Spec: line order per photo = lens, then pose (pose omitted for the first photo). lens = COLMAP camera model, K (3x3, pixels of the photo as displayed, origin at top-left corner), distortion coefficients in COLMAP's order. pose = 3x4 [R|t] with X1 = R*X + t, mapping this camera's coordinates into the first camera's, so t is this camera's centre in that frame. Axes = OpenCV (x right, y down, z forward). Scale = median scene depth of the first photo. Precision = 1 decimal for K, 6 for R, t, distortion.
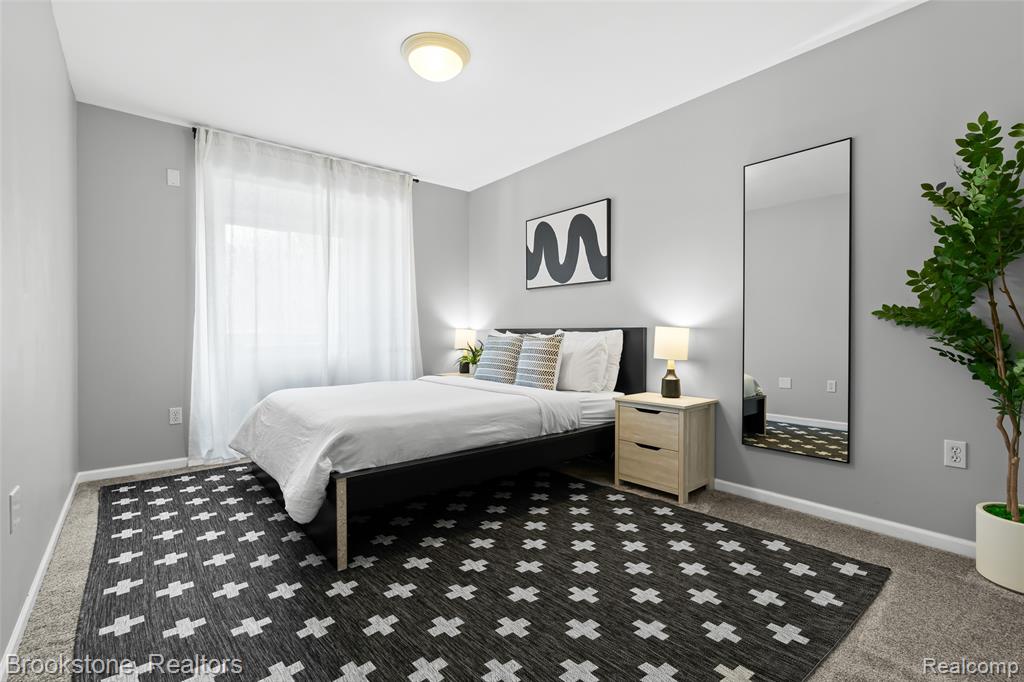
lens RADIAL K [[465.1, 0, 511.8], [0, 465.1, 340.3], [0, 0, 1]] dist [-0.009890, 0.002801]
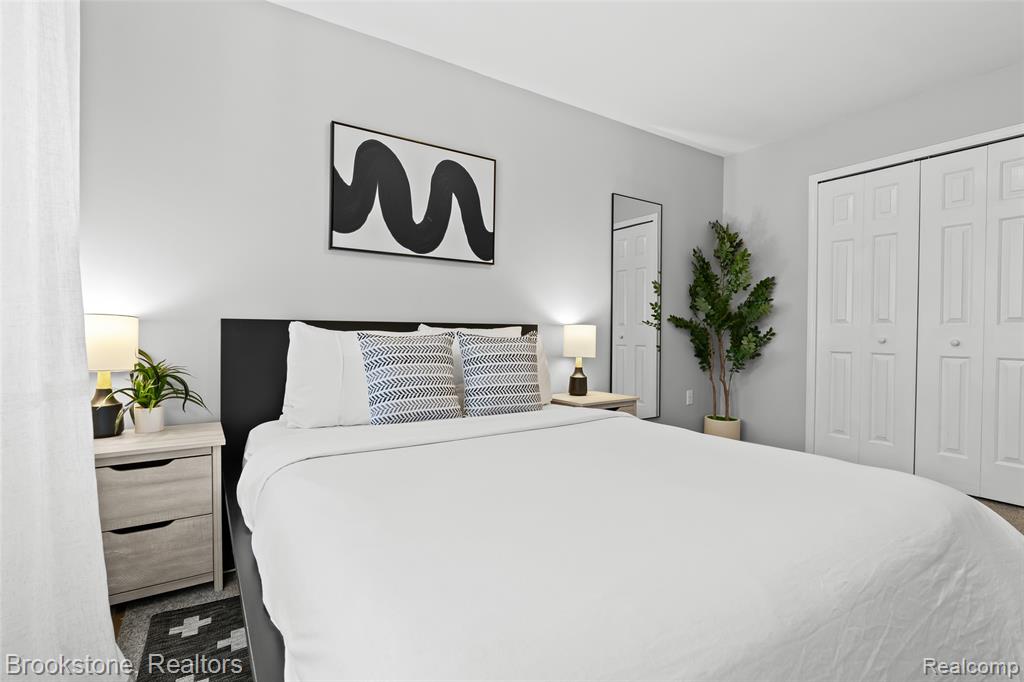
lens RADIAL K [[465.1, 0, 510.2], [0, 465.1, 337.5], [0, 0, 1]] dist [-0.009890, 0.002801]
pose [[0.118975, -0.003596, 0.992891, -0.563902], [0.014056, 0.999899, 0.001937, -0.005042], [-0.992798, 0.013725, 0.119013, 0.865627]]
